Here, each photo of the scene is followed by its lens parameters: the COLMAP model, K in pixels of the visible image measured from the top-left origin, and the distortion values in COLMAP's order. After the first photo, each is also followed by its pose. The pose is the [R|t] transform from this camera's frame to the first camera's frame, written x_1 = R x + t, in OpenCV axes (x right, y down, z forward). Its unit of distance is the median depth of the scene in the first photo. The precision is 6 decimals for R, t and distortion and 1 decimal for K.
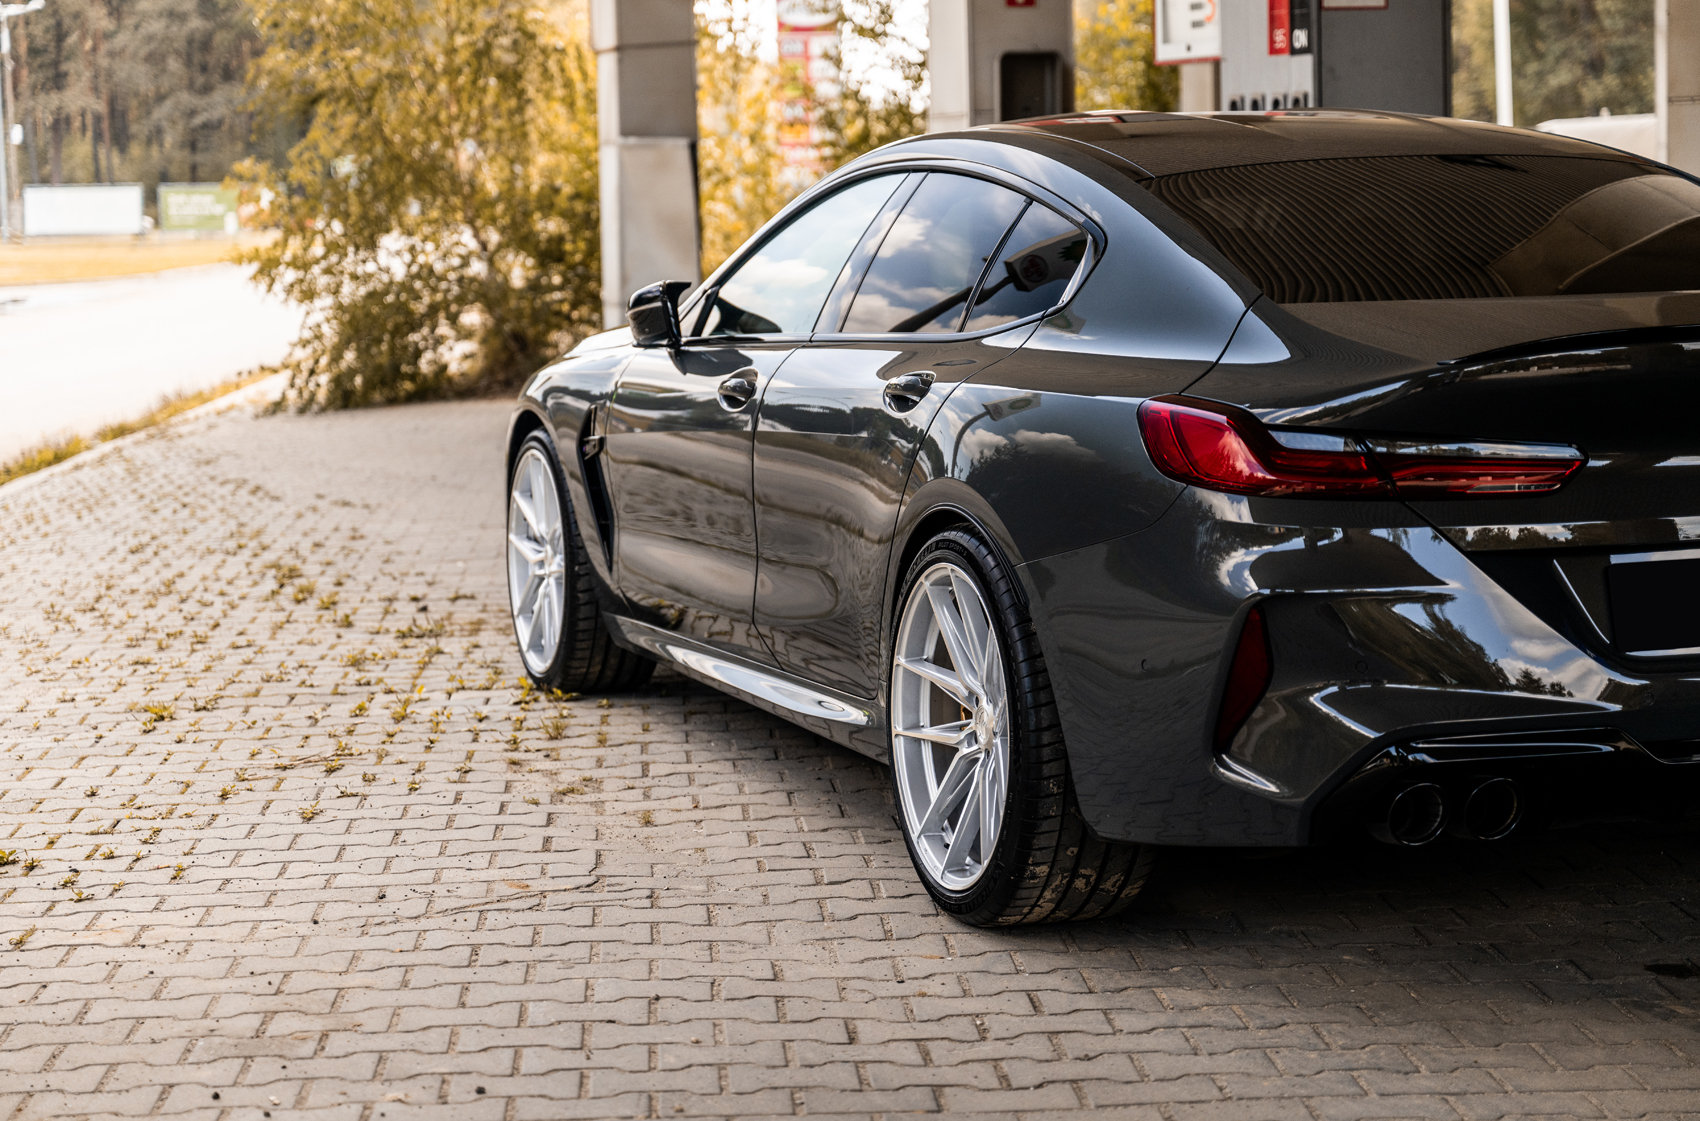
lens RADIAL K [[3434.5, 0, 850.0], [0, 3434.5, 560.5], [0, 0, 1]] dist [-0.014712, -0.182218]
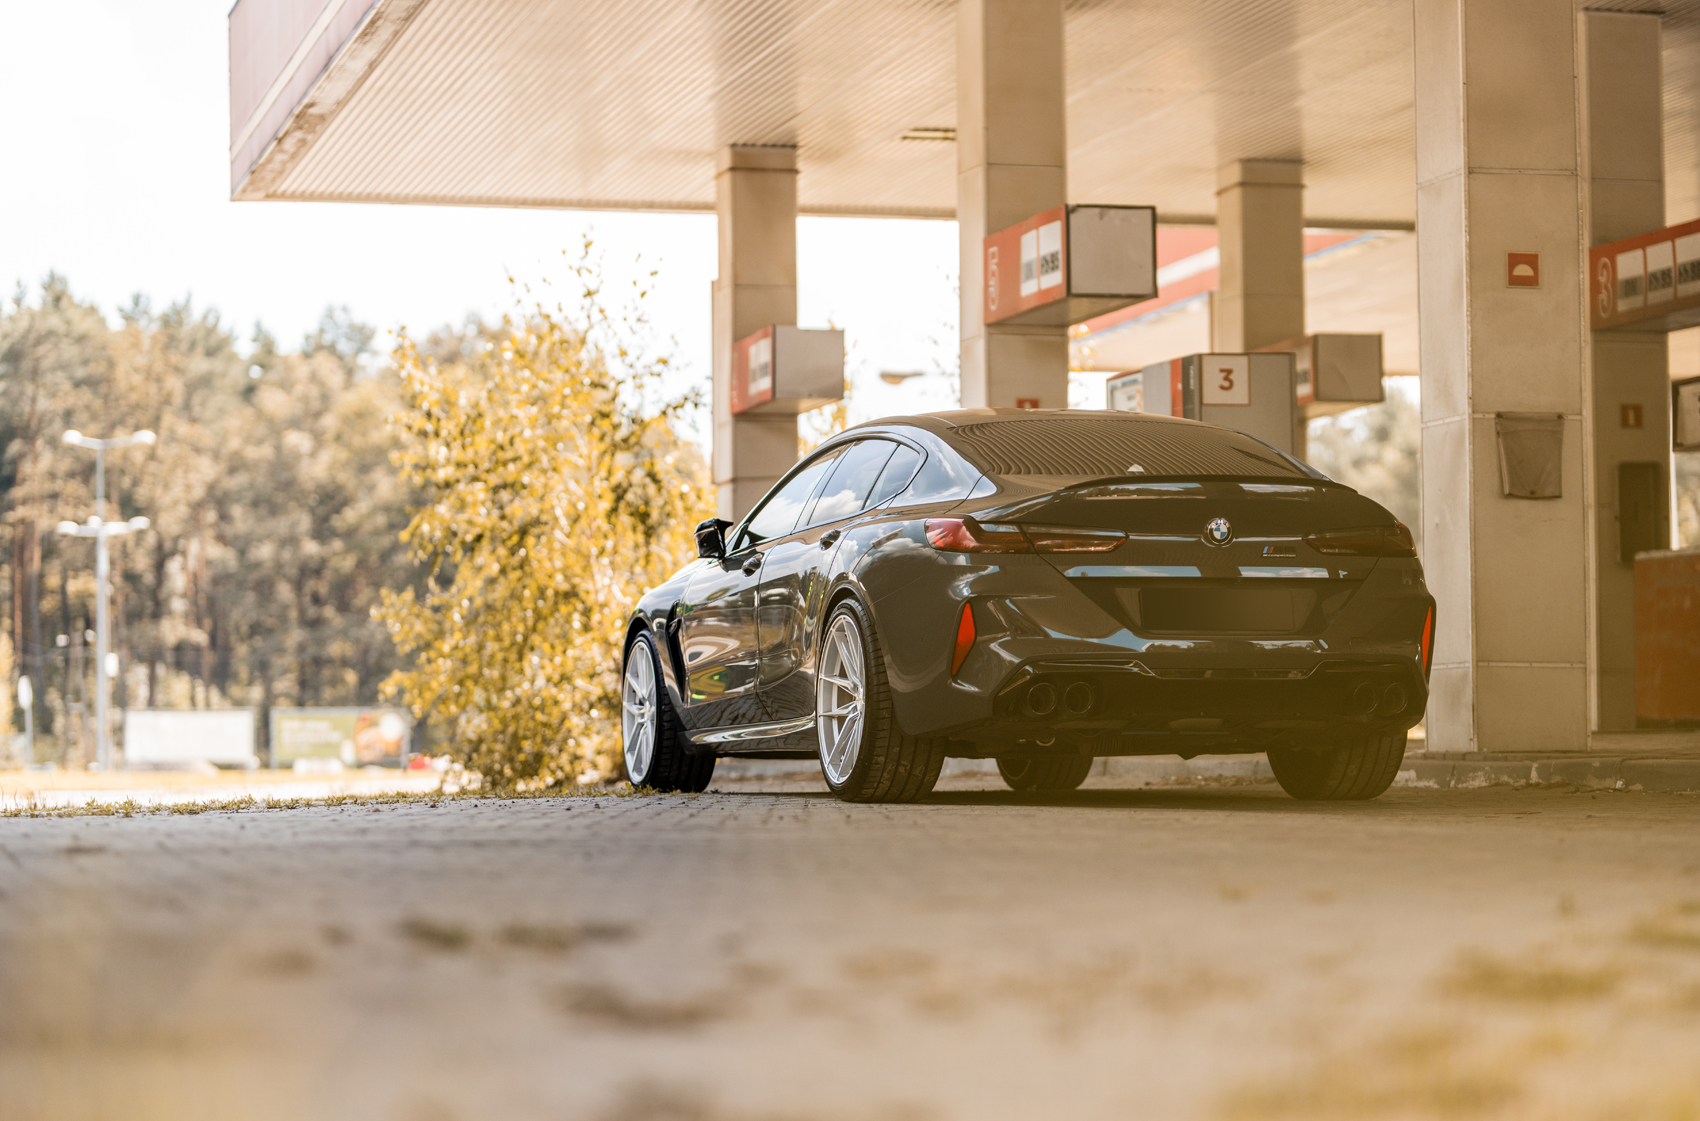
lens RADIAL K [[3856.7, 0, 850.0], [0, 3856.7, 560.5], [0, 0, 1]] dist [-0.053856, 0.223324]
pose [[0.998813, 0.011805, -0.047247, 0.130321], [-0.018892, 0.988123, -0.152499, 0.290914], [0.044886, 0.153210, 0.987174, -1.119024]]
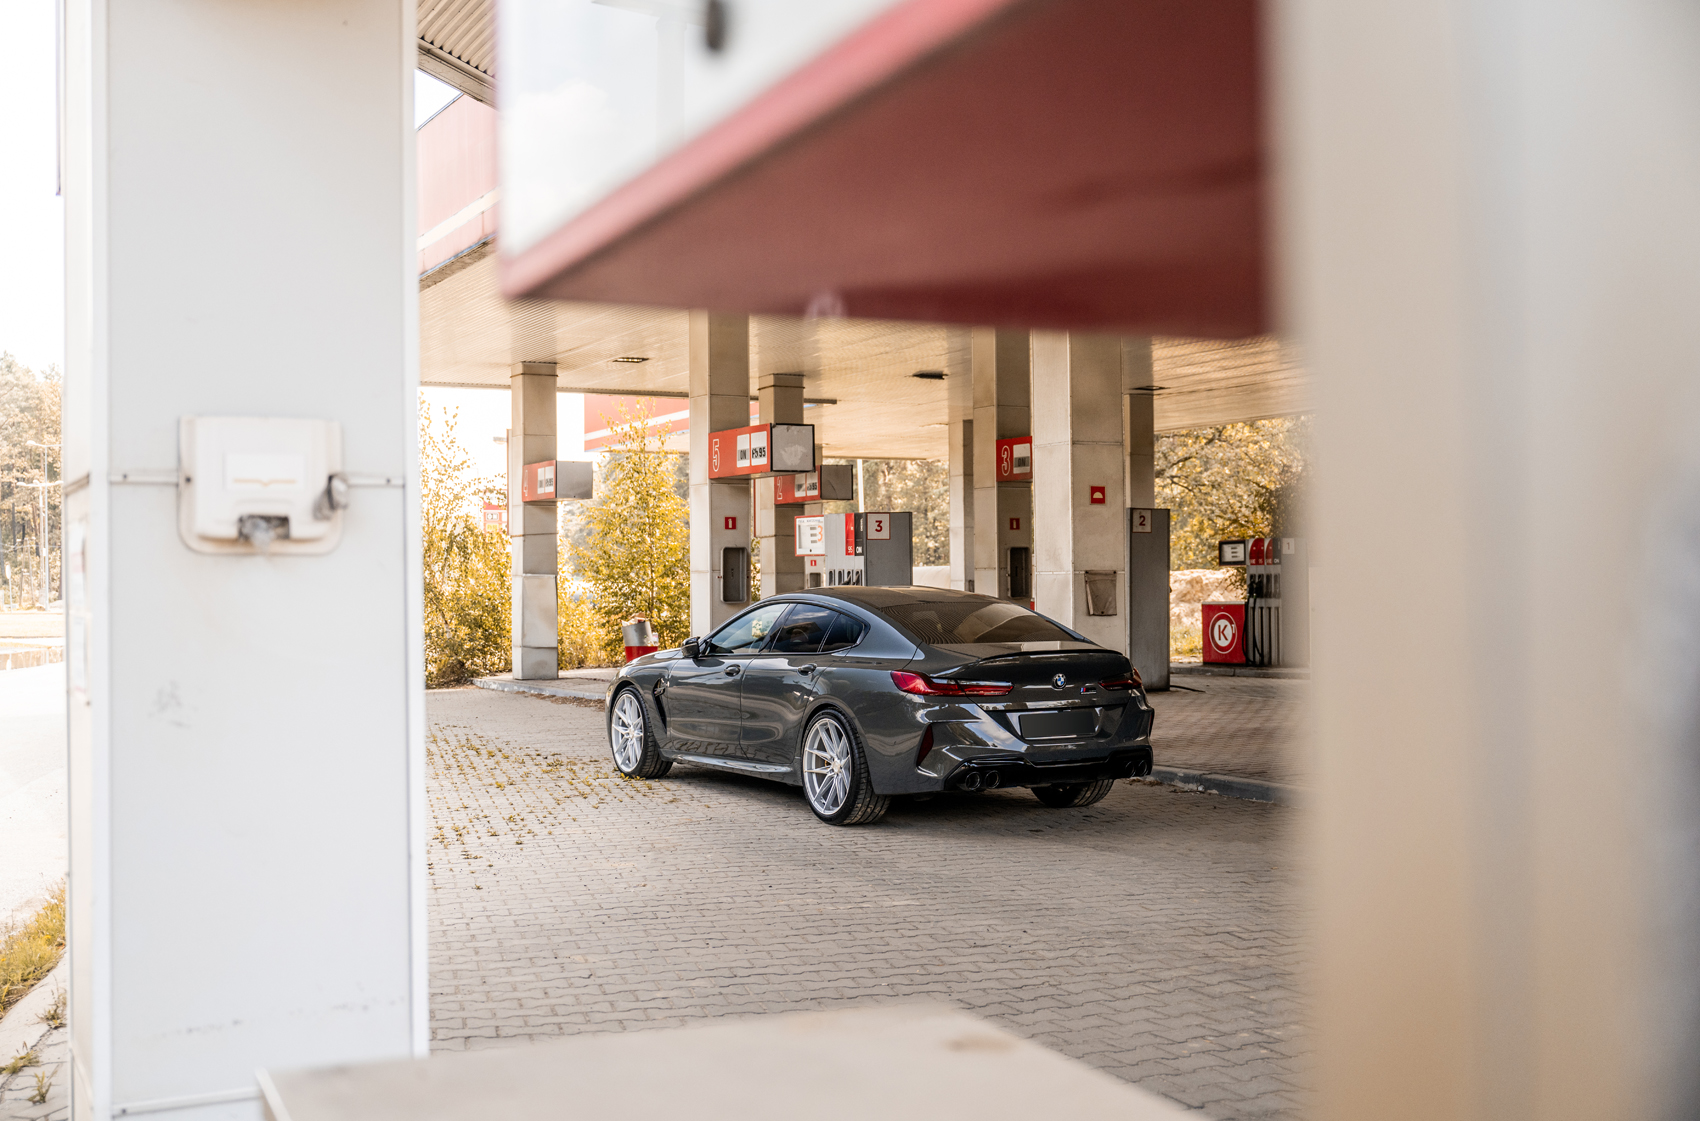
lens RADIAL K [[1780.8, 0, 850.0], [0, 1780.8, 560.5], [0, 0, 1]] dist [0.004975, -0.001546]
pose [[0.982264, 0.016924, 0.186739, -0.271734], [0.006518, 0.992235, -0.124209, 0.062122], [-0.187391, 0.123223, 0.974526, -0.729939]]
